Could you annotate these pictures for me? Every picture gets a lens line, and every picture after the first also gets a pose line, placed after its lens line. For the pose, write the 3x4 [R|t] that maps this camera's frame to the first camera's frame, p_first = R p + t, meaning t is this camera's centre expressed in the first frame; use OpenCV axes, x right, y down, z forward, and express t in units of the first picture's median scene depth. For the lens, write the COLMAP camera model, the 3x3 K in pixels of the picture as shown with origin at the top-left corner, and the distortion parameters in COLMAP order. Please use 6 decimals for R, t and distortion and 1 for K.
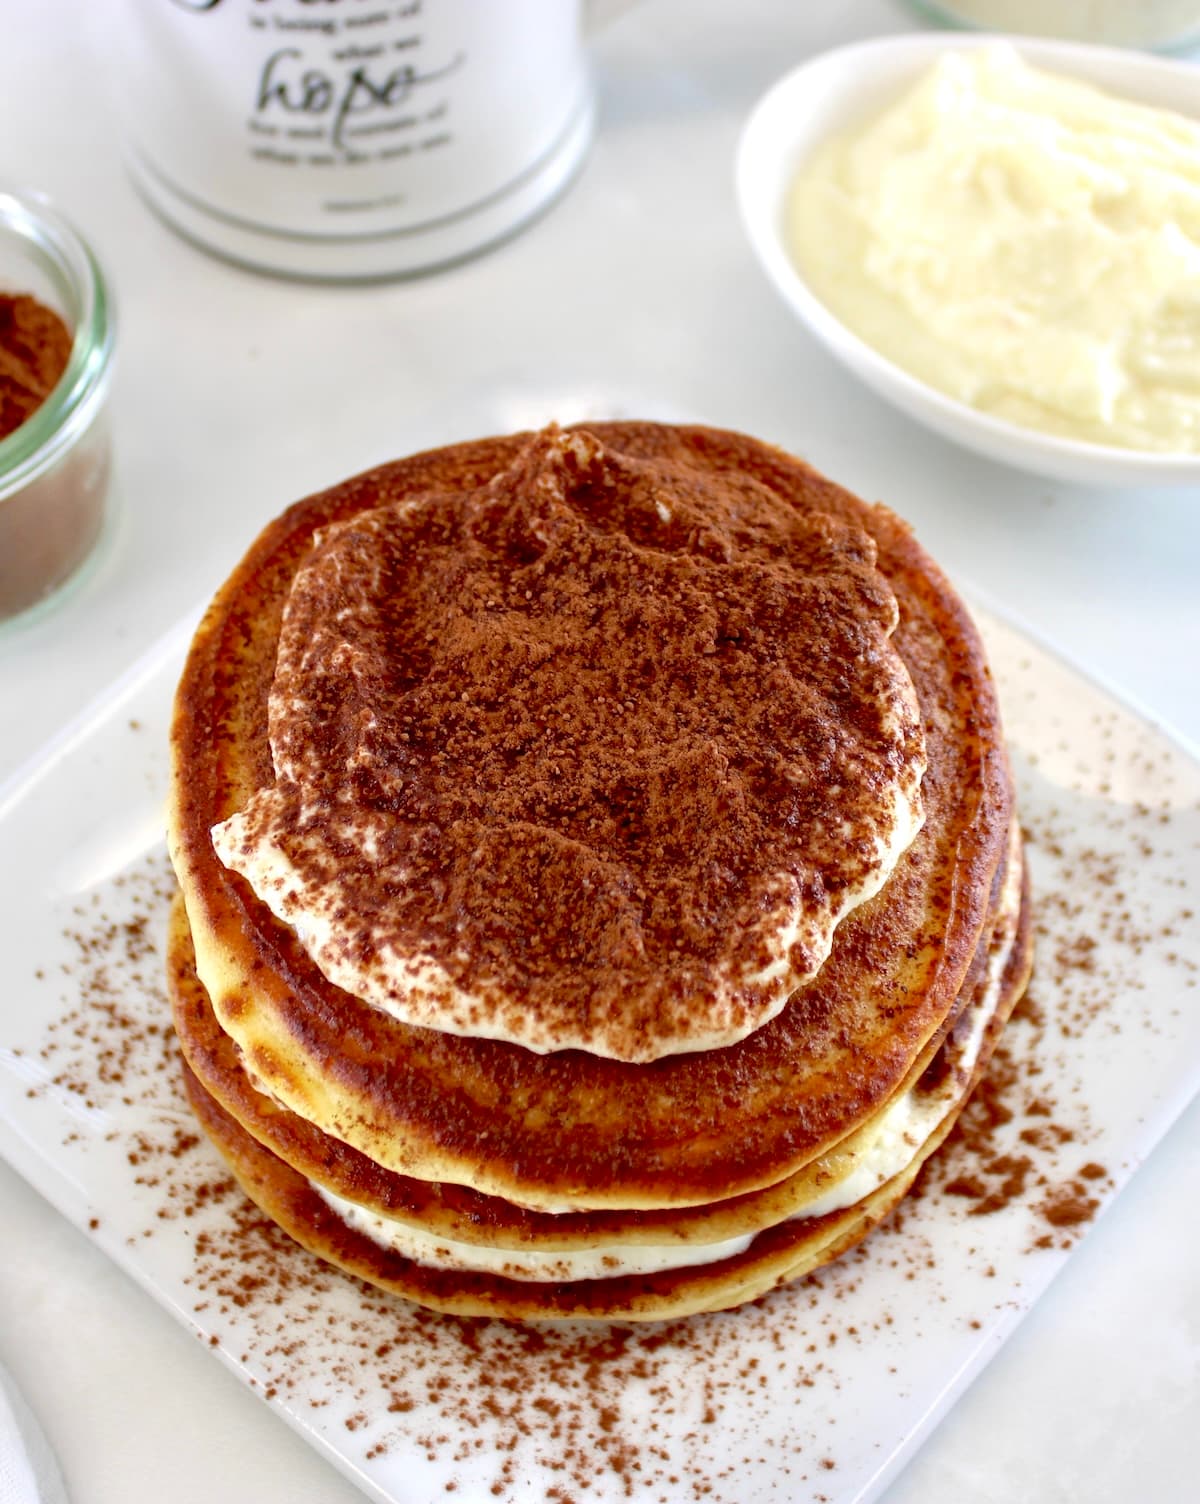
lens RADIAL K [[2095.3, 0, 525.2], [0, 2095.3, 596.3], [0, 0, 1]] dist [-0.088712, 0.000000]
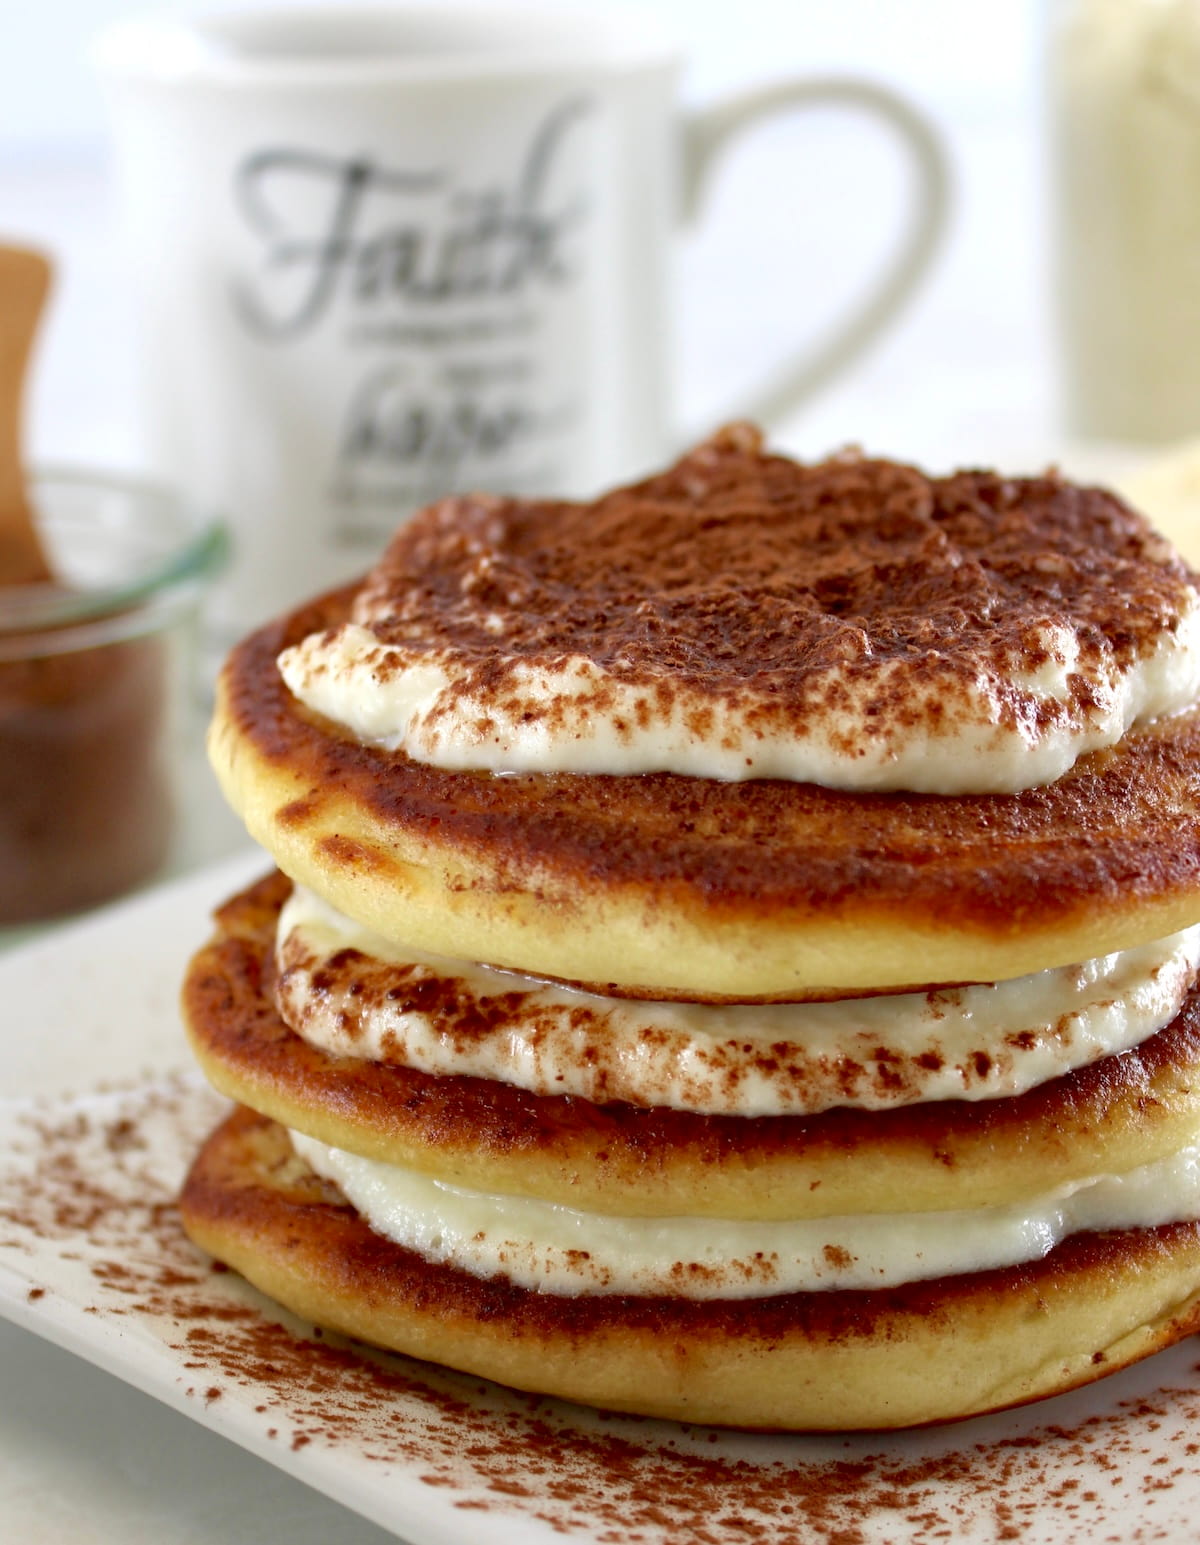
lens RADIAL K [[2668.6, 0, 525.5], [0, 2668.6, 842.5], [0, 0, 1]] dist [-0.051581, 0.000000]
pose [[0.999903, 0.011833, -0.007364, -0.051768], [-0.013927, 0.828118, -0.560380, 0.679972], [-0.000532, 0.560428, 0.828203, 0.234439]]
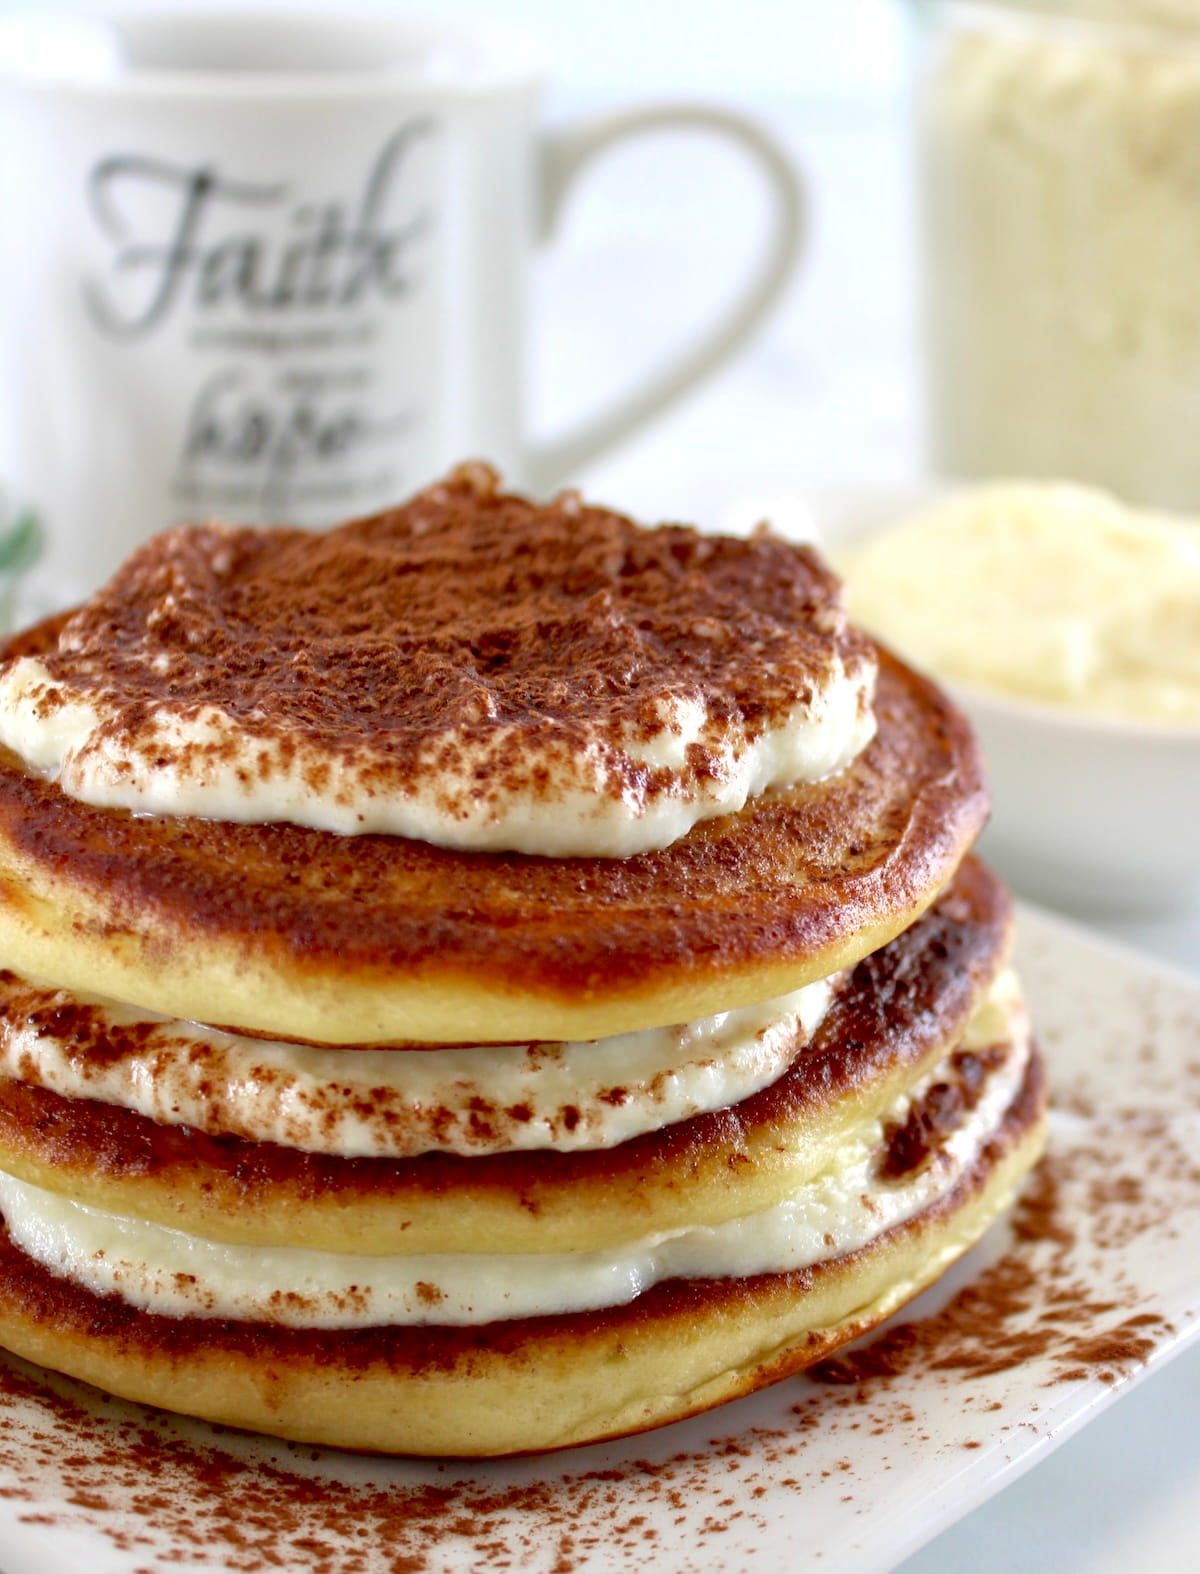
lens RADIAL K [[2570.1, 0, 605.3], [0, 2570.1, 836.2], [0, 0, 1]] dist [-0.058950, 0.000000]
pose [[0.998235, 0.059338, 0.002326, 0.087841], [-0.048671, 0.839969, -0.540447, 0.644049], [-0.034023, 0.539380, 0.841375, 0.208634]]
